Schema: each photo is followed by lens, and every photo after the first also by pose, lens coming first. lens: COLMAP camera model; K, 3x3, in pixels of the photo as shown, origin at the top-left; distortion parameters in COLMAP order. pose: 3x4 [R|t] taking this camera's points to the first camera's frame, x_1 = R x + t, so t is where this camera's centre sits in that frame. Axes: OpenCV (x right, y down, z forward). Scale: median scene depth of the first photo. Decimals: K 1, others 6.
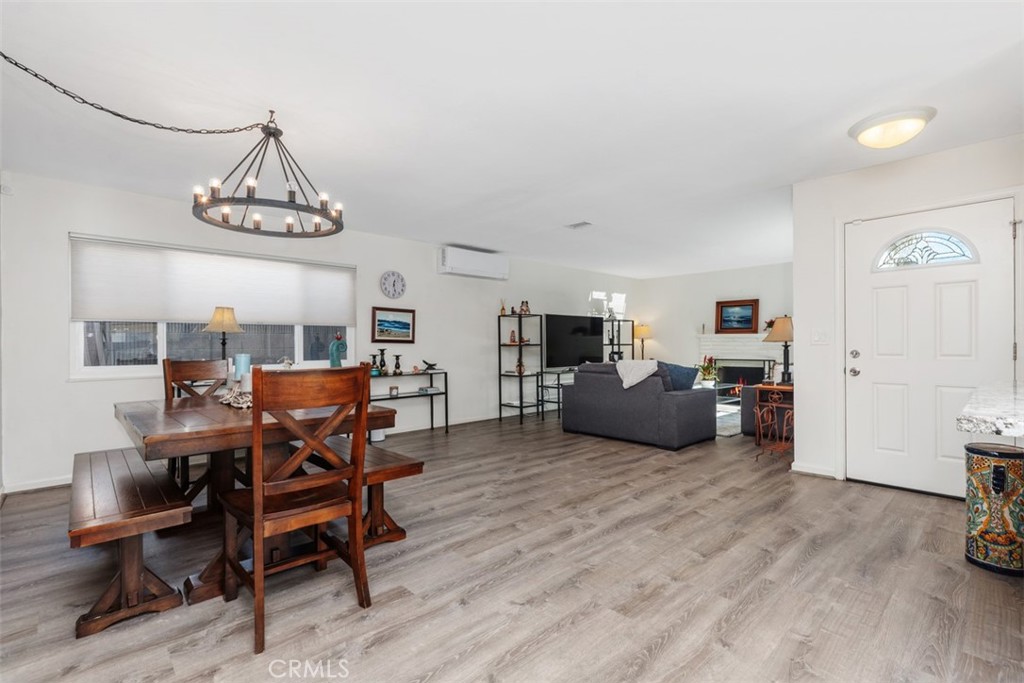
lens RADIAL K [[465.8, 0, 513.1], [0, 465.8, 348.3], [0, 0, 1]] dist [0.009222, -0.000495]
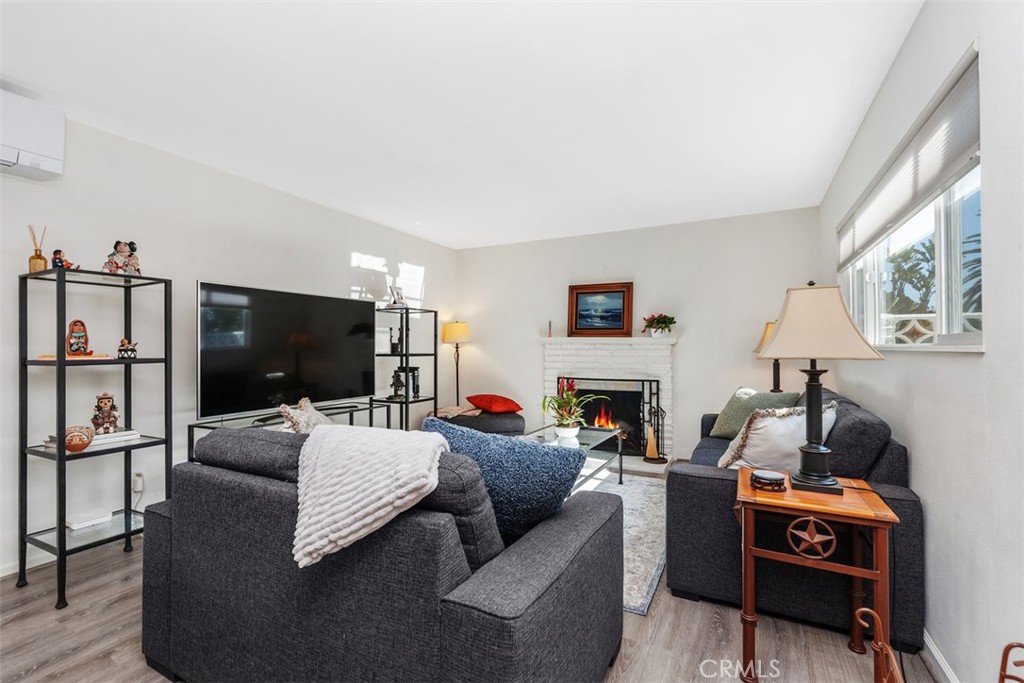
lens RADIAL K [[465.8, 0, 509.4], [0, 465.8, 338.2], [0, 0, 1]] dist [0.009222, -0.000495]
pose [[0.942291, 0.010700, 0.334625, 0.159161], [-0.001719, 0.999631, -0.027123, -0.012834], [-0.334792, 0.024983, 0.941961, 0.462976]]
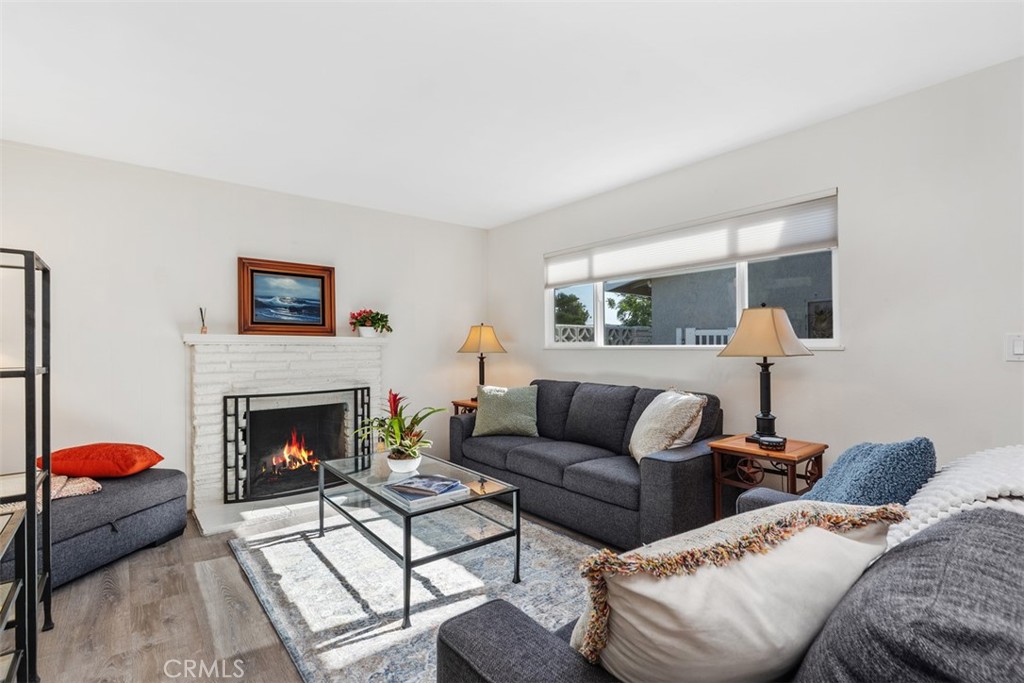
lens RADIAL K [[465.8, 0, 507.2], [0, 465.8, 344.4], [0, 0, 1]] dist [0.009222, -0.000495]
pose [[0.072147, 0.008047, 0.997362, 0.037811], [0.012026, 0.999888, -0.008938, -0.016147], [-0.997322, 0.012639, 0.072042, 0.771680]]
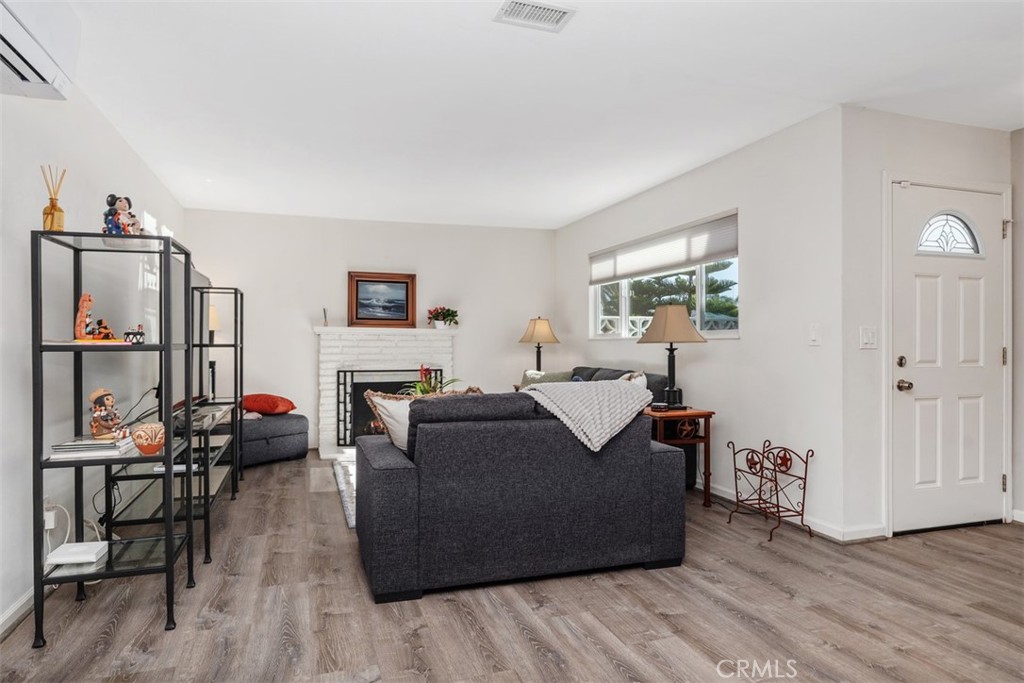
lens RADIAL K [[620.2, 0, 511.2], [0, 620.2, 338.2], [0, 0, 1]] dist [0.004919, 0.000778]
pose [[0.422423, 0.012313, 0.906315, -0.188803], [0.002659, 0.999887, -0.014823, -0.005123], [-0.906395, 0.008672, 0.422342, 0.517209]]
